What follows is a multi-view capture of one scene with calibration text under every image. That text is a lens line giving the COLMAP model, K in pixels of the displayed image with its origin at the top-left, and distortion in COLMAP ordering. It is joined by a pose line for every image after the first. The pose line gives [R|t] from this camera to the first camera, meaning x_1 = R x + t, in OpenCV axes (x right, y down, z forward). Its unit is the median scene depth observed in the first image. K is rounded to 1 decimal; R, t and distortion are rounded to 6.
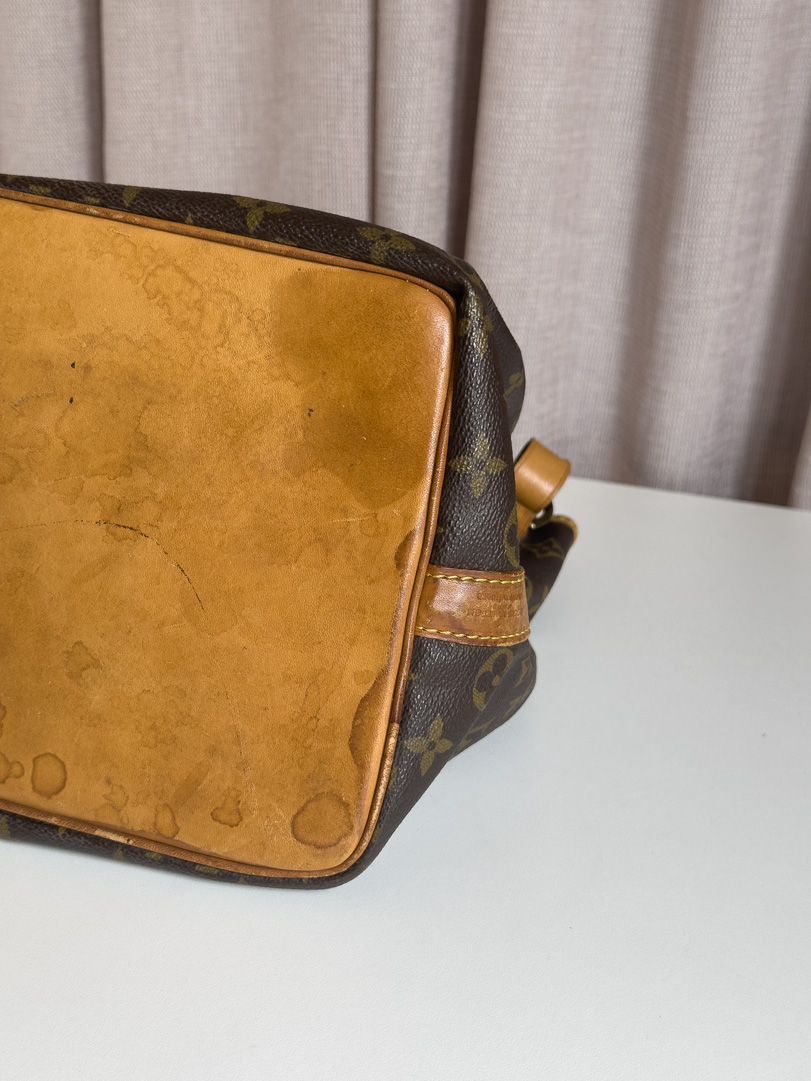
lens RADIAL K [[1488.0, 0, 405.5], [0, 1488.0, 540.5], [0, 0, 1]] dist [0.123361, 0.022367]
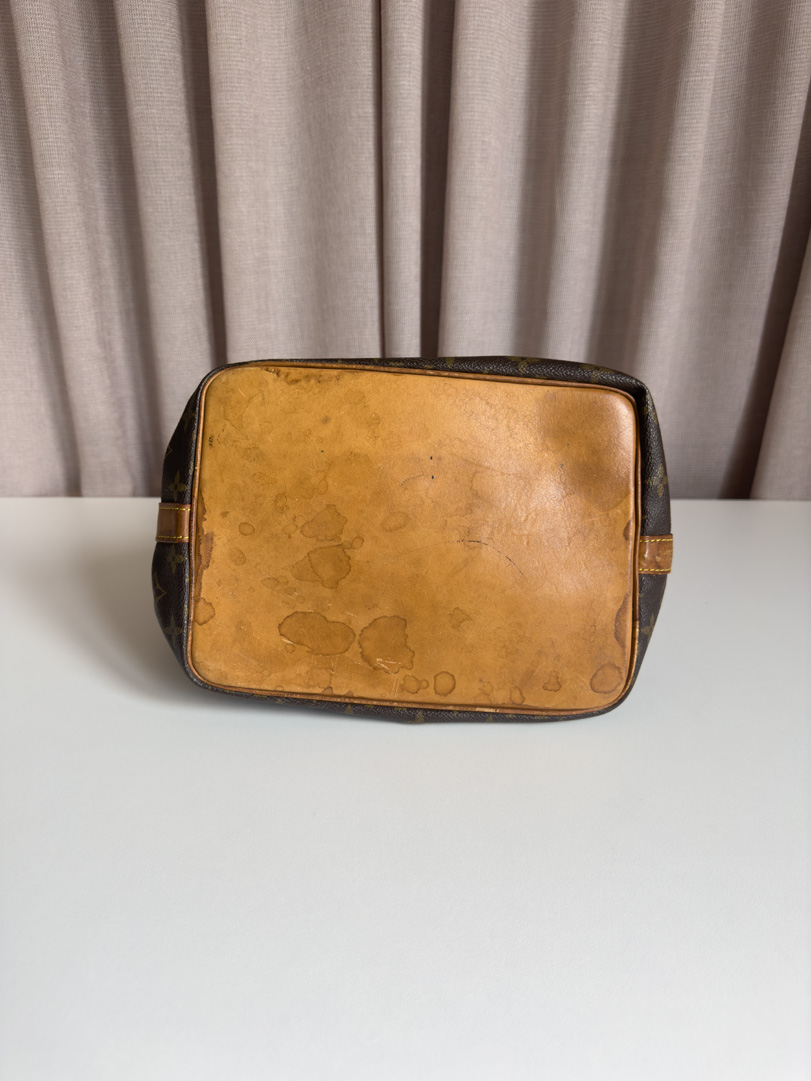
lens RADIAL K [[751.8, 0, 405.5], [0, 751.8, 540.5], [0, 0, 1]] dist [0.106685, -0.002436]
pose [[0.955130, -0.147607, 0.256784, -0.503136], [0.149853, 0.988648, 0.010913, -0.032633], [-0.255480, 0.028057, 0.966407, 0.128751]]
